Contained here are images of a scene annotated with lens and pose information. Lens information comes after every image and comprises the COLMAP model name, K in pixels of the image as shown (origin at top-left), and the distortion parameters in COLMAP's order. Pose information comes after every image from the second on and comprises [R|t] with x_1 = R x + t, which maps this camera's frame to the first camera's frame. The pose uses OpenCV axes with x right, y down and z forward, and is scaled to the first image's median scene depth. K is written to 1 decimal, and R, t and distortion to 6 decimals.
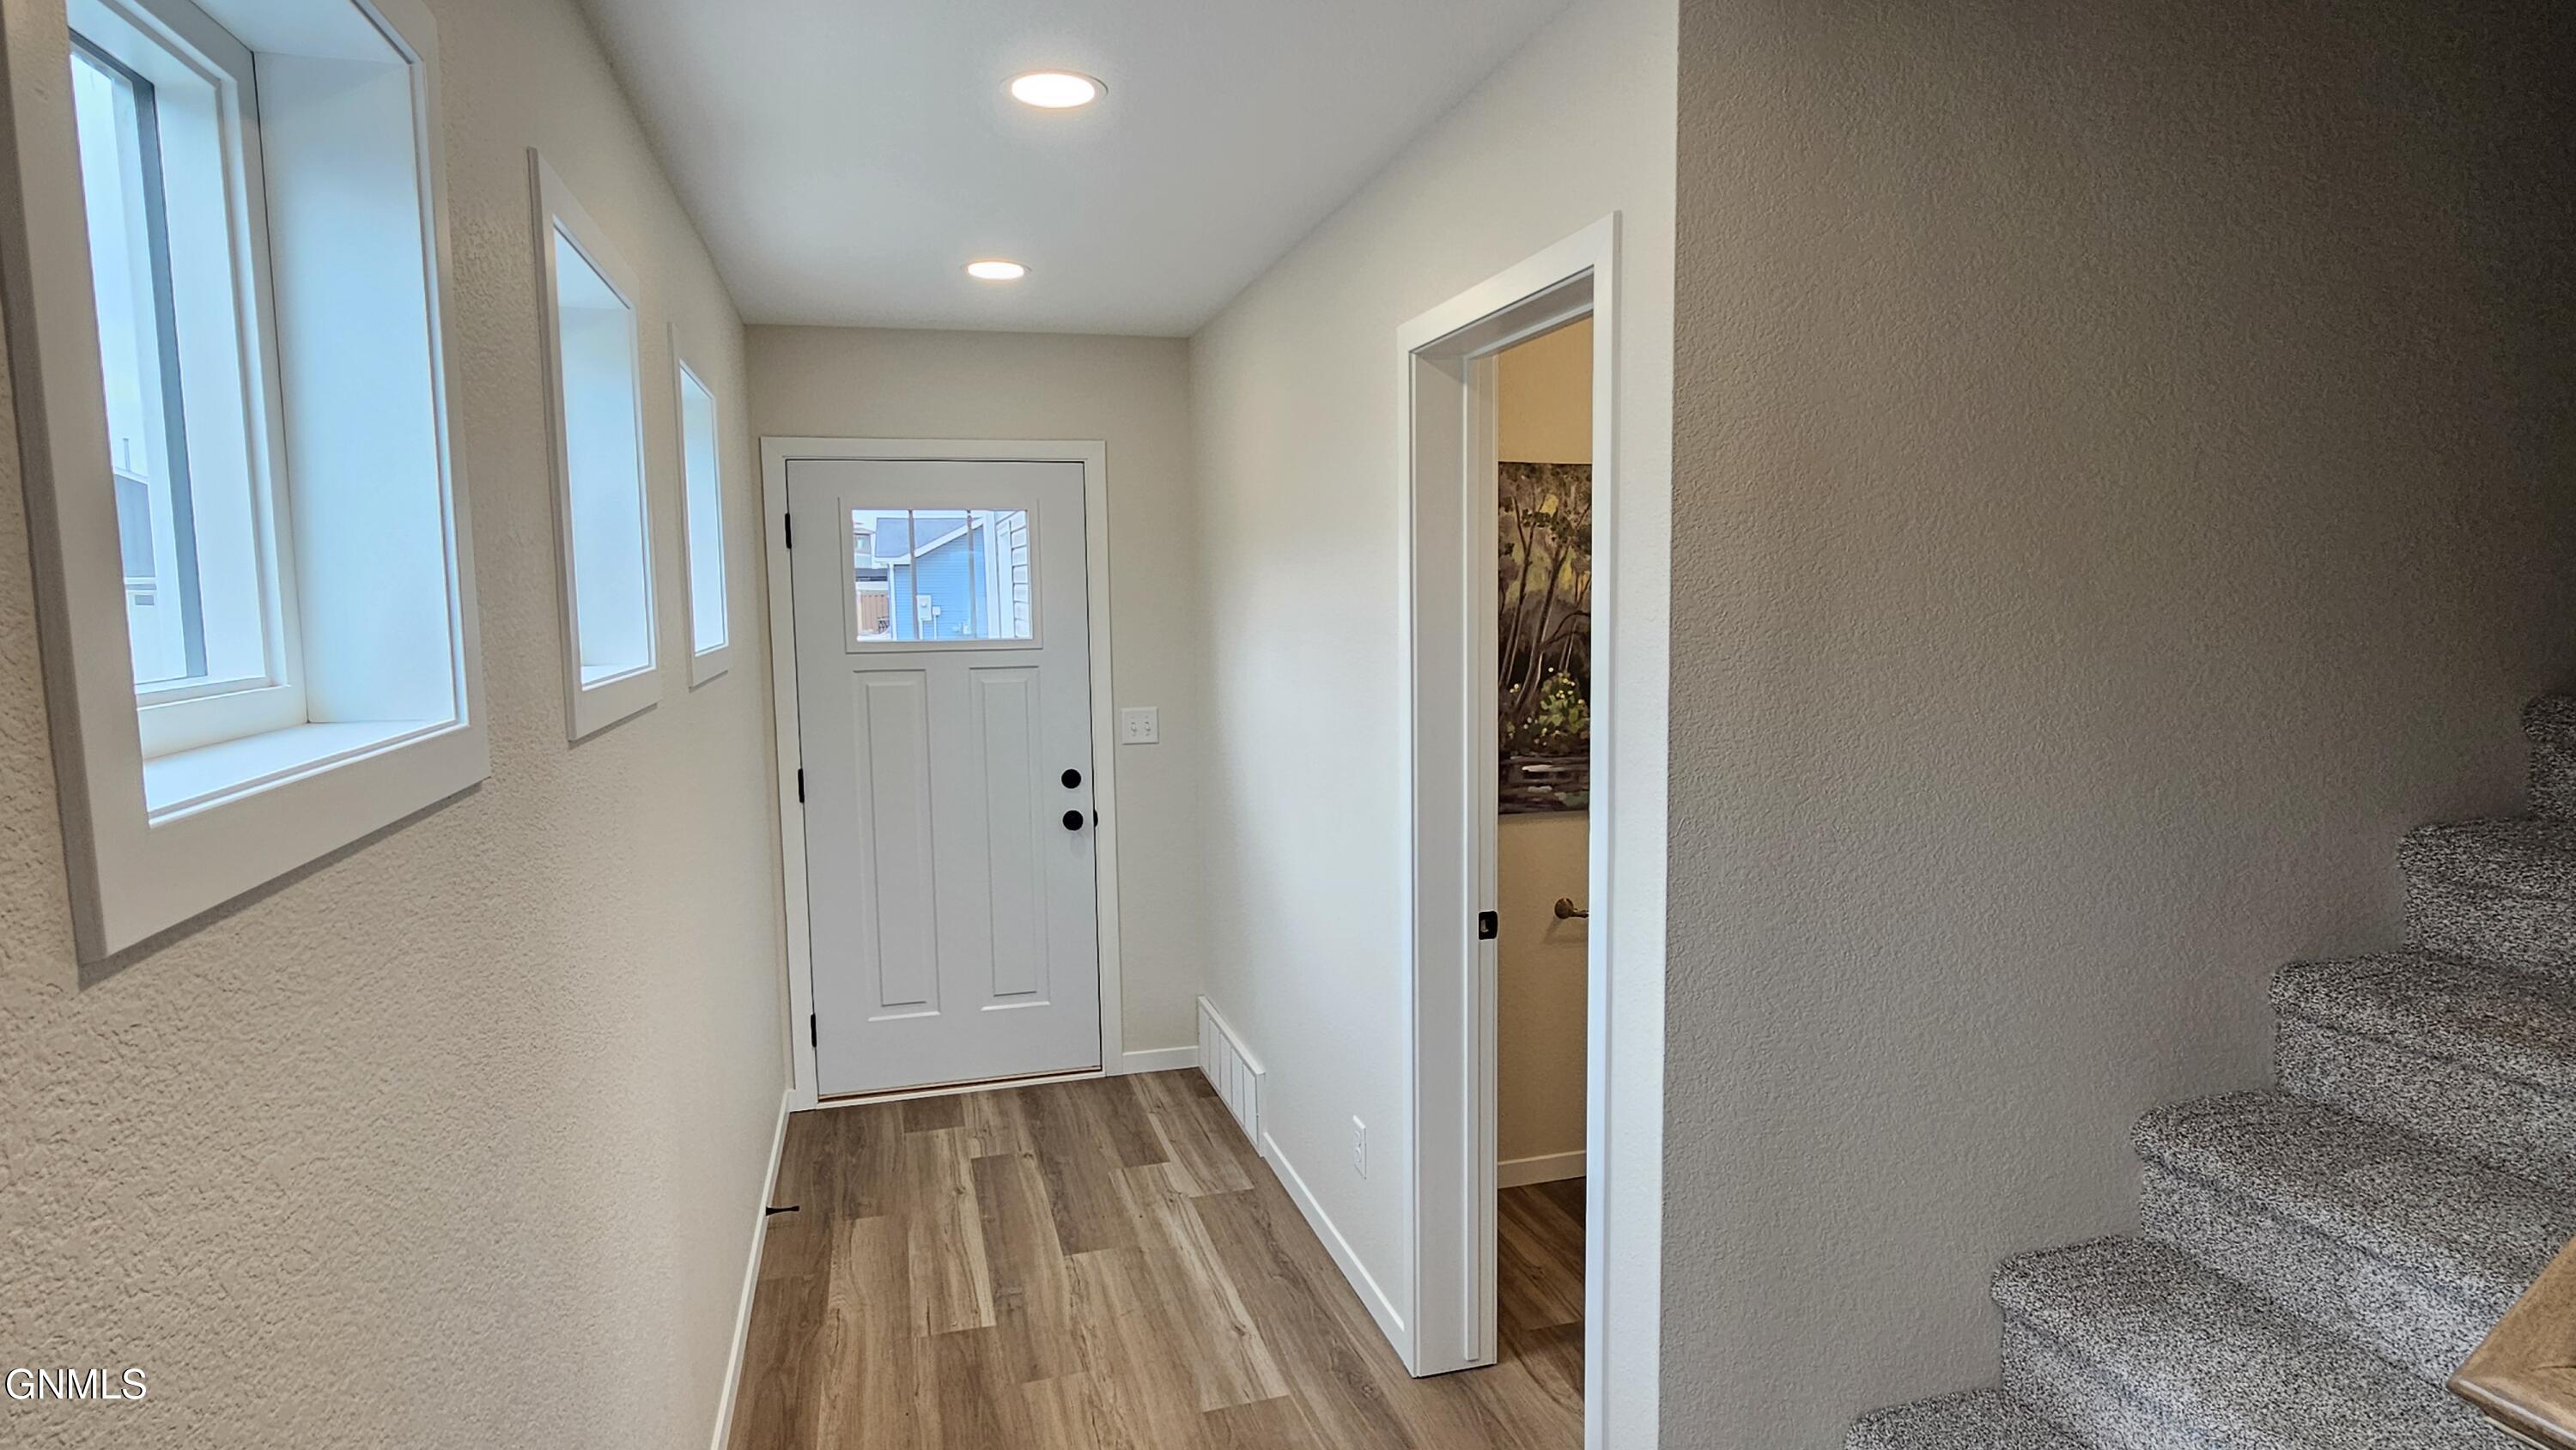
lens RADIAL K [[1421.4, 0, 1285.5], [0, 1421.4, 746.2], [0, 0, 1]] dist [-0.003140, 0.000538]
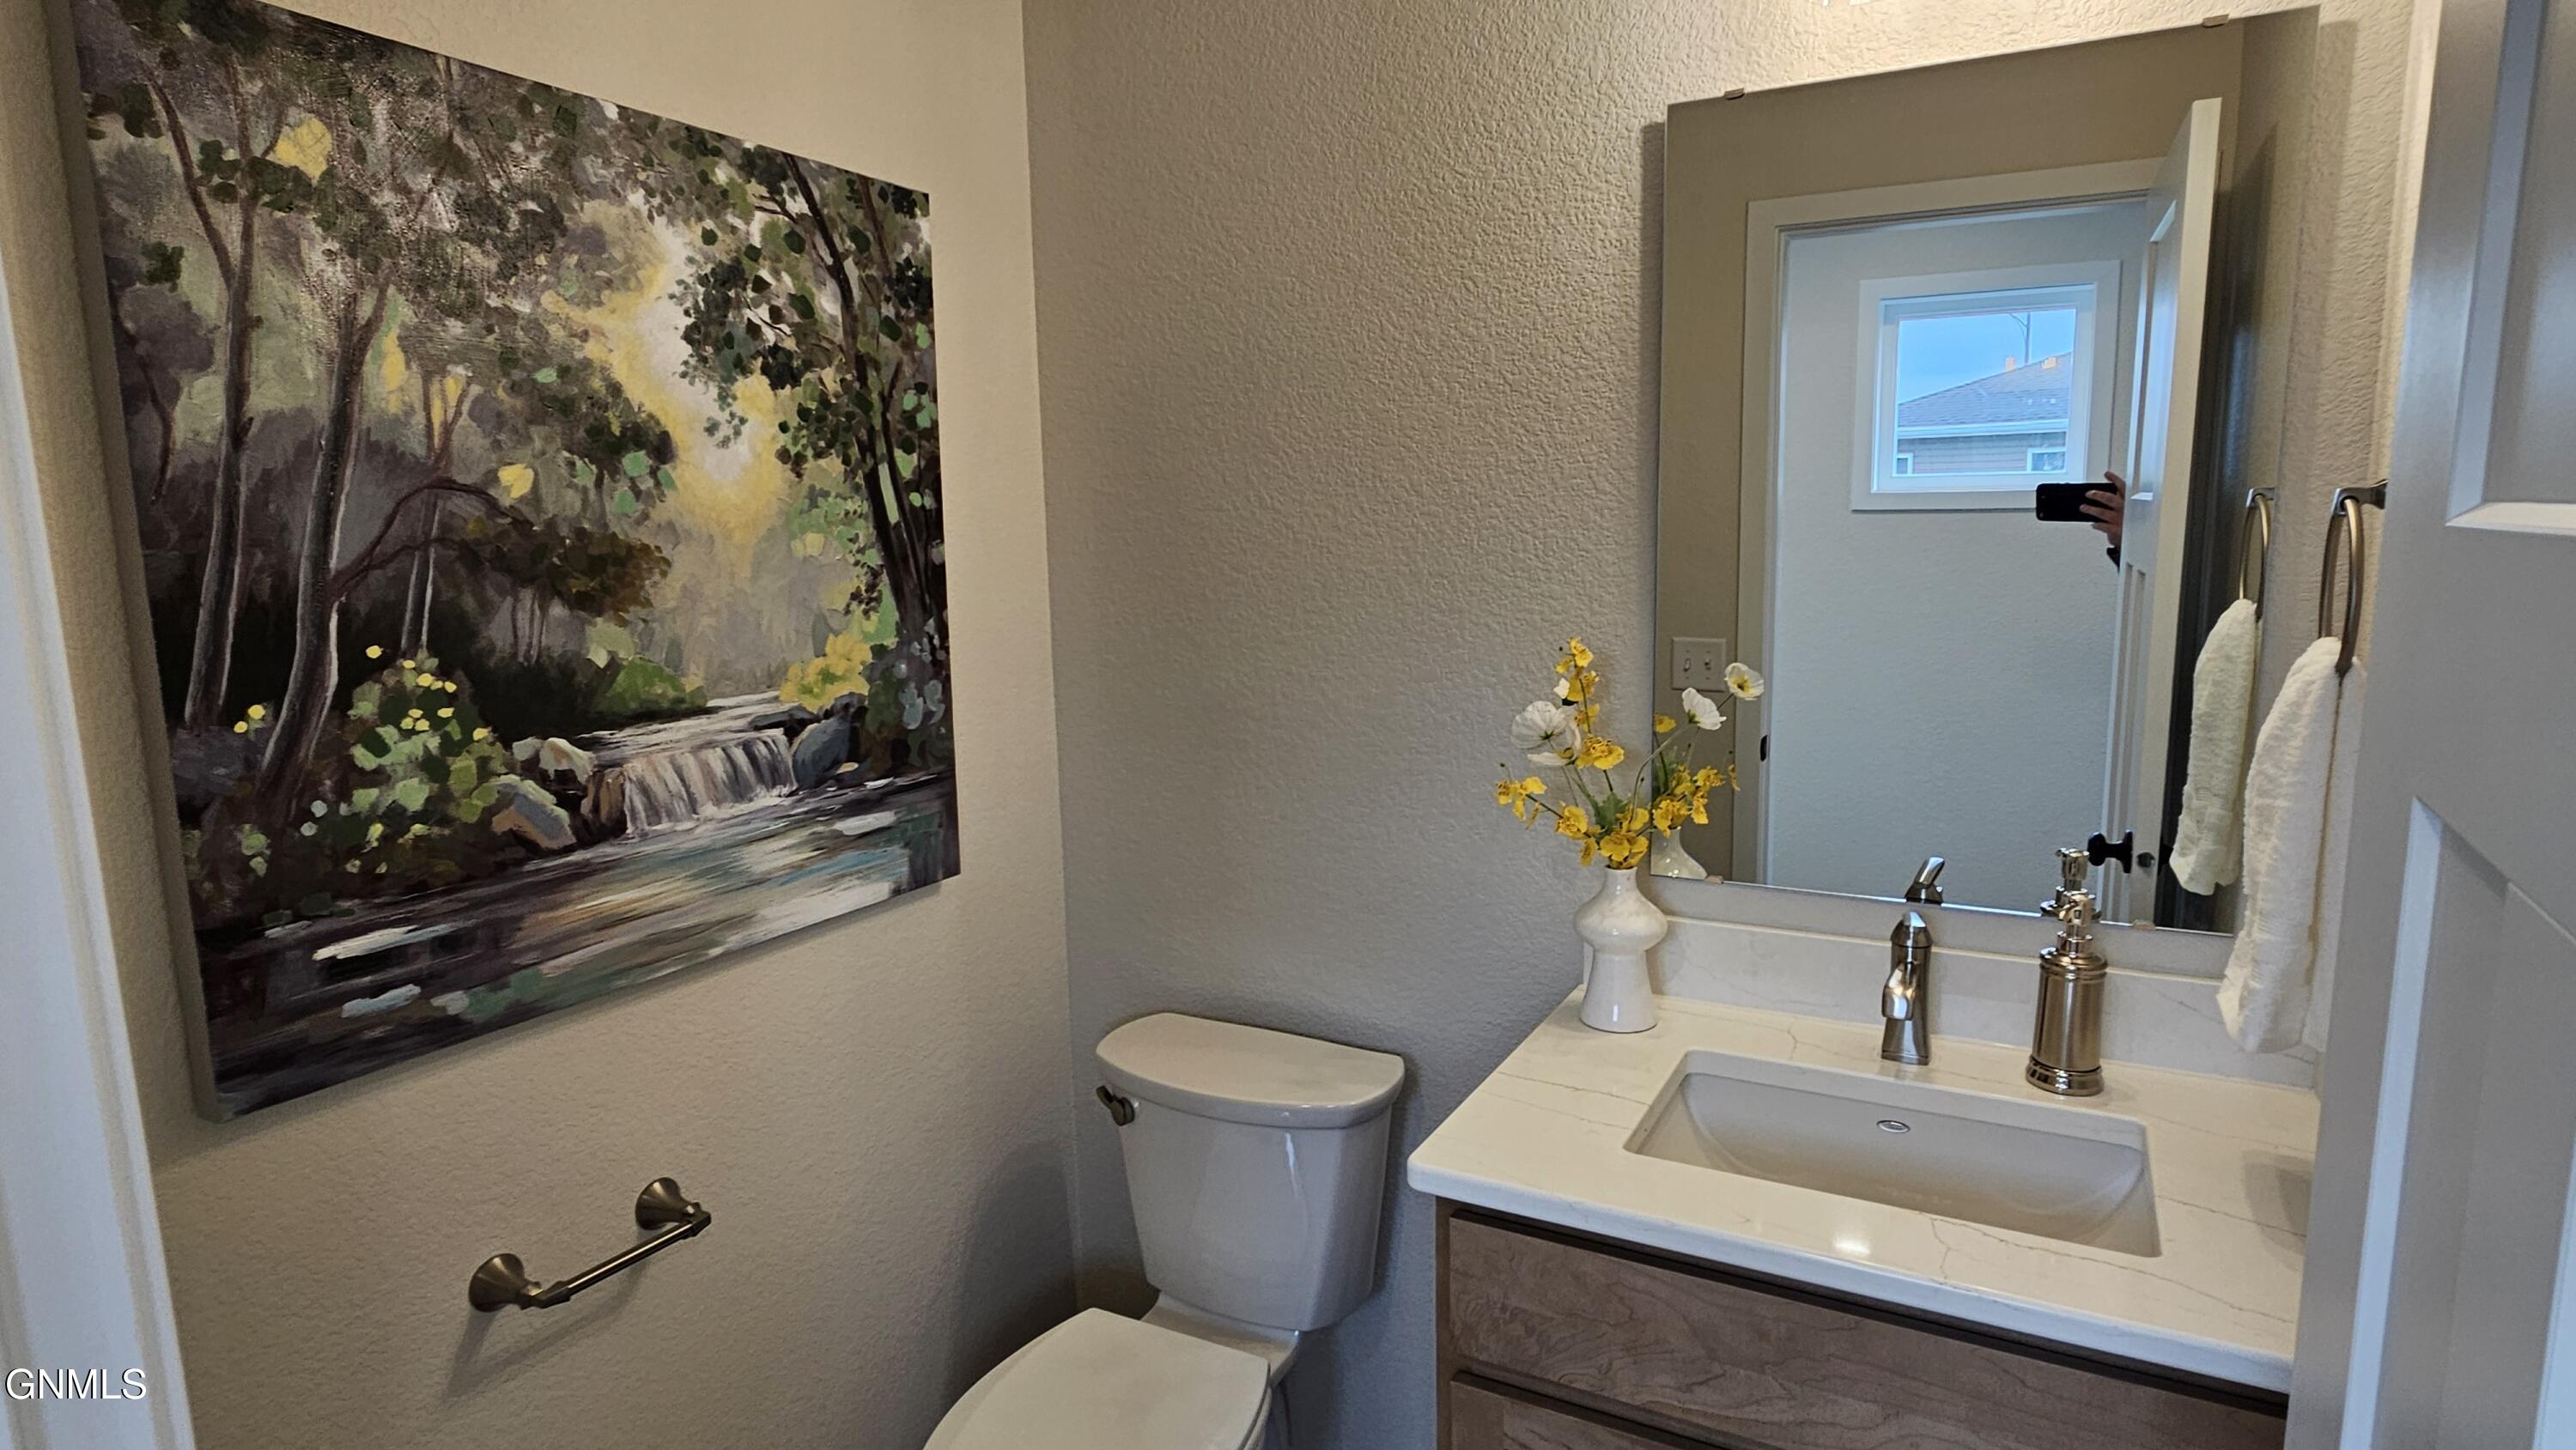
lens RADIAL K [[1421.4, 0, 1285.5], [0, 1421.4, 746.2], [0, 0, 1]] dist [-0.003140, 0.000538]
pose [[0.717796, -0.113623, 0.686920, 0.107597], [0.081883, 0.993524, 0.078774, -0.040365], [-0.691422, -0.000296, 0.722451, 0.604789]]
